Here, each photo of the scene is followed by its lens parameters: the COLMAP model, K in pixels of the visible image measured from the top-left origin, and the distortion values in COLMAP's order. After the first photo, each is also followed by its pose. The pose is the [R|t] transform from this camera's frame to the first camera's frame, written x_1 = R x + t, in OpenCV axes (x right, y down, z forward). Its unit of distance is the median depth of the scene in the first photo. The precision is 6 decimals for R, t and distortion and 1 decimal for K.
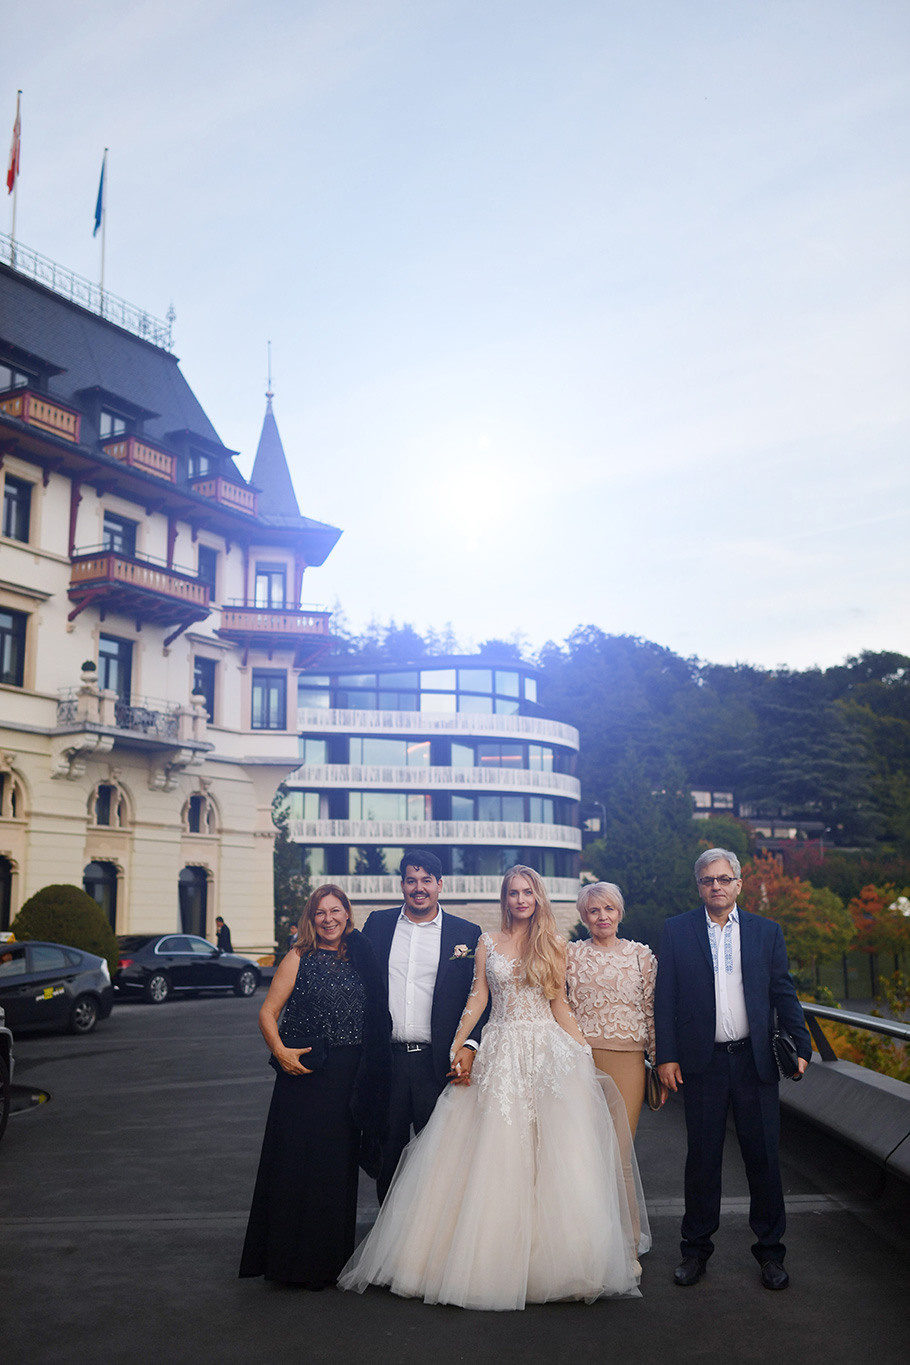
lens RADIAL K [[1333.5, 0, 450.1], [0, 1333.5, 679.5], [0, 0, 1]] dist [-0.013680, 0.016470]
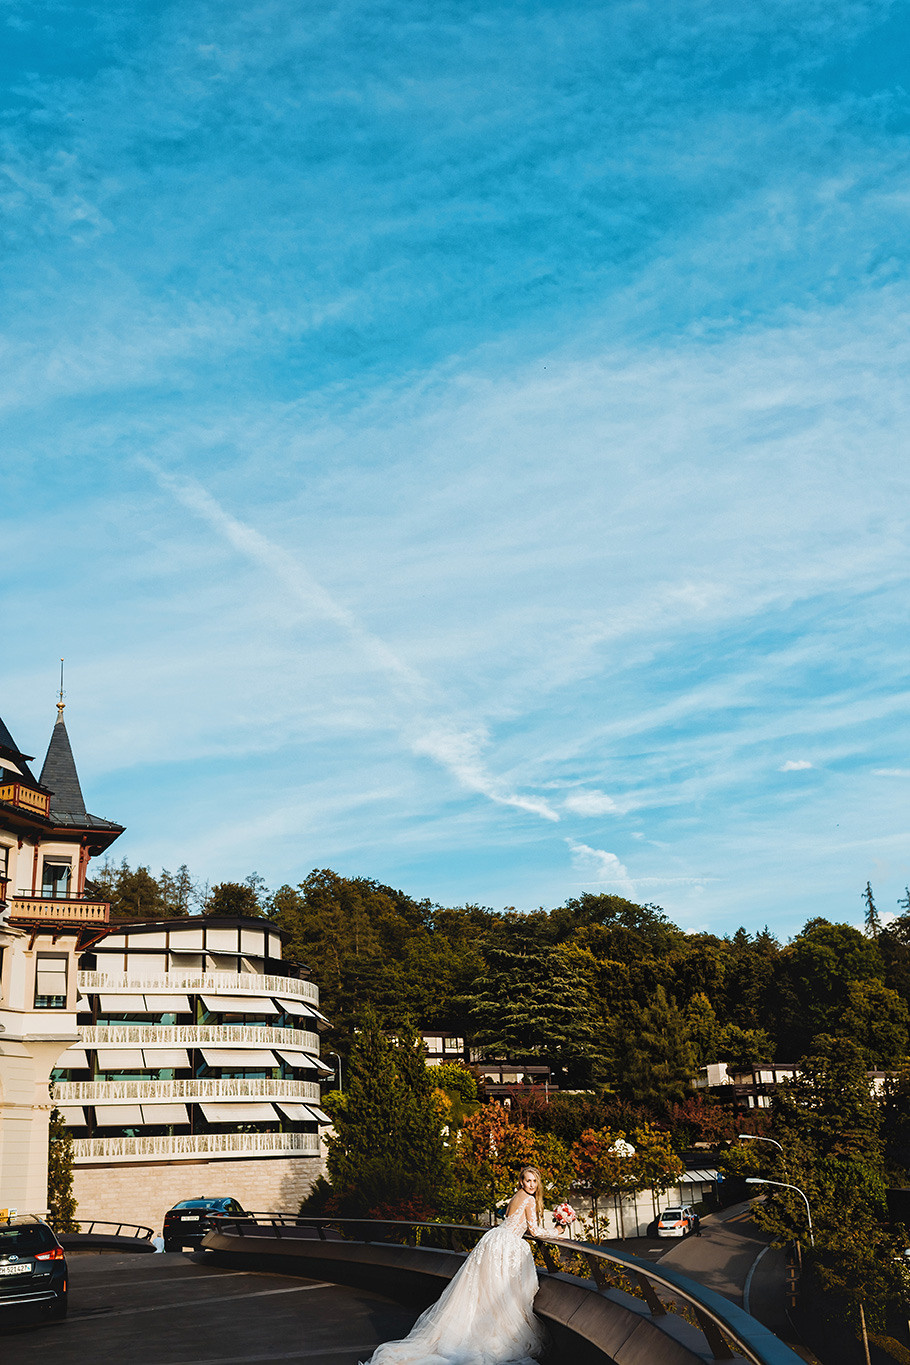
lens RADIAL K [[1333.5, 0, 450.1], [0, 1333.5, 679.5], [0, 0, 1]] dist [-0.013680, 0.016470]
pose [[0.980247, 0.030151, 0.195463, -0.020386], [0.004621, 0.984550, -0.175044, -0.021547], [-0.197721, 0.172490, 0.964963, -0.107611]]
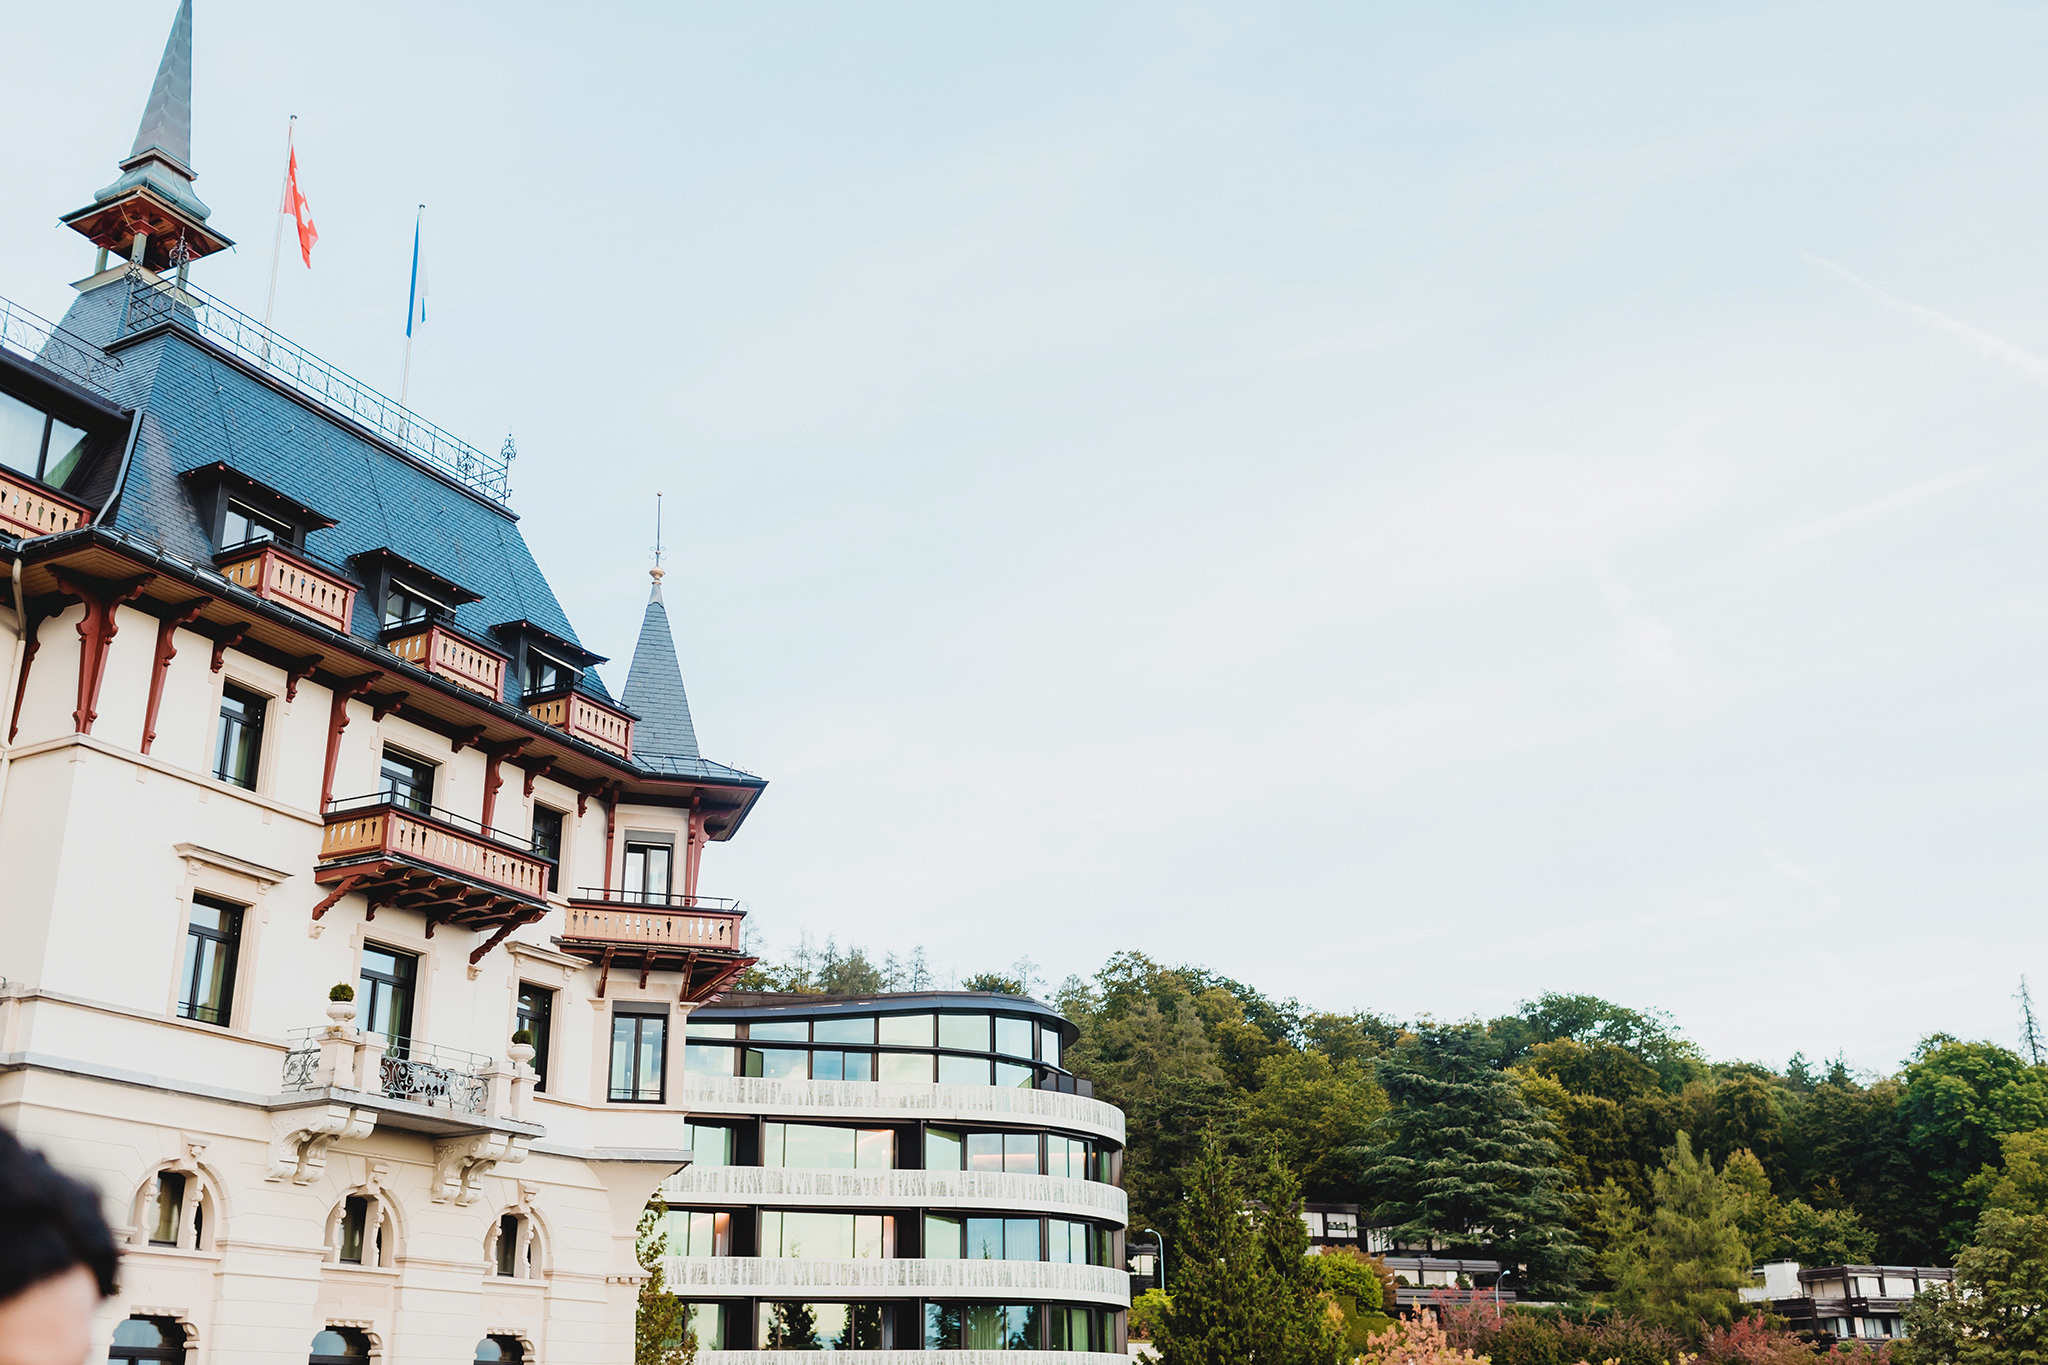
lens RADIAL K [[2000.7, 0, 1027.5], [0, 2000.7, 677.5], [0, 0, 1]] dist [-0.013680, 0.016470]
pose [[0.998535, 0.012896, 0.052554, -0.004222], [-0.003363, 0.984103, -0.177569, 0.004592], [-0.054009, 0.177132, 0.982704, 0.030698]]
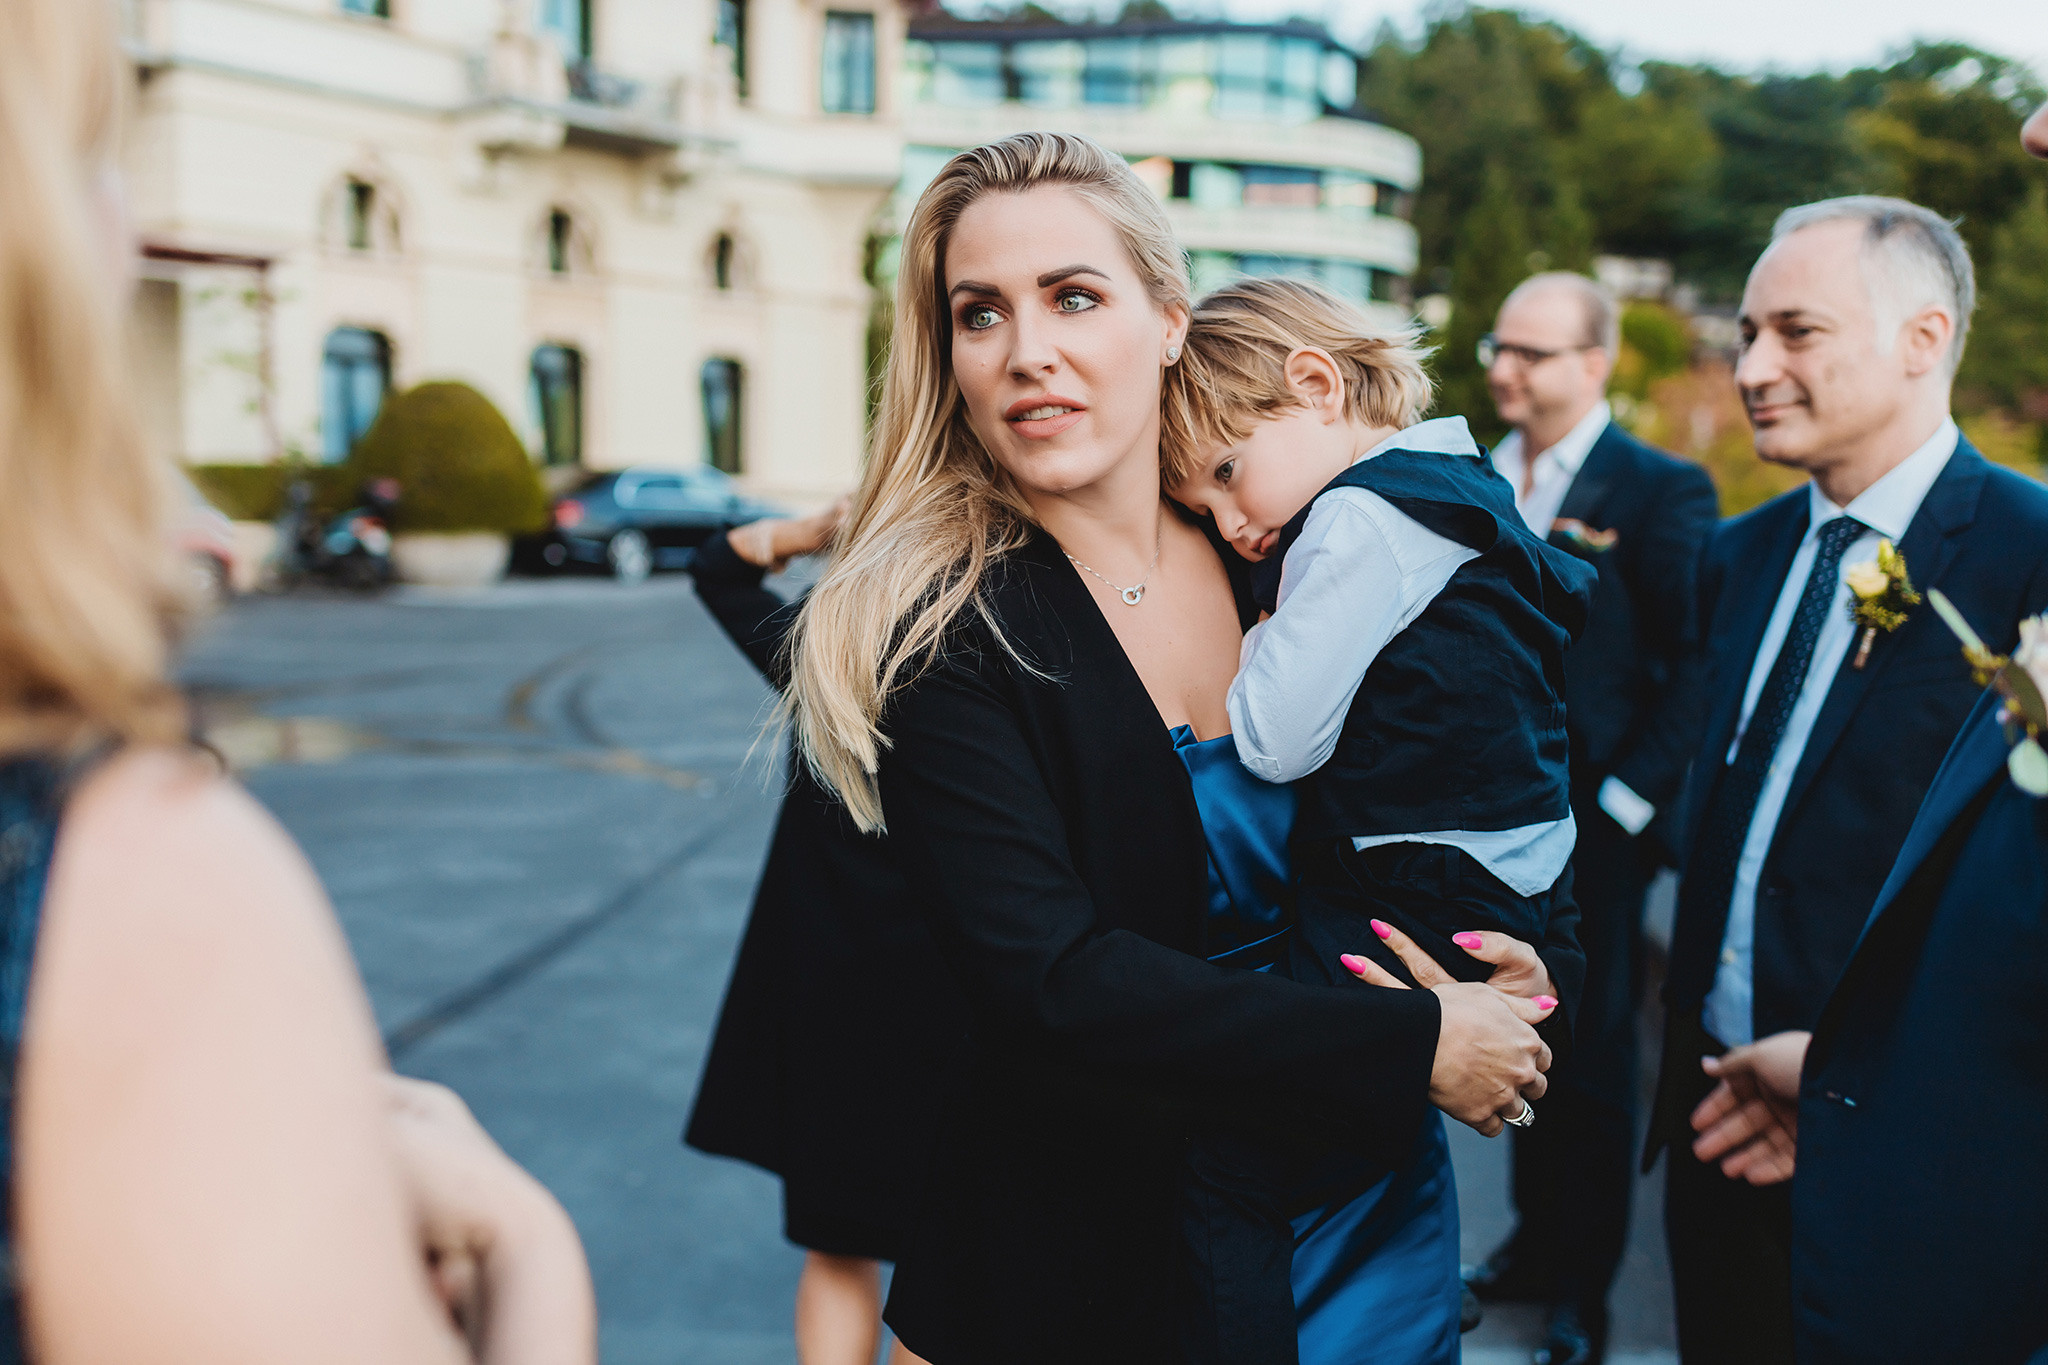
lens RADIAL K [[2000.7, 0, 1027.5], [0, 2000.7, 677.5], [0, 0, 1]] dist [-0.013680, 0.016470]
pose [[0.995336, 0.030487, -0.091525, 0.015151], [-0.003323, 0.959022, 0.283312, 0.014889], [0.096412, -0.281686, 0.954651, 0.072543]]
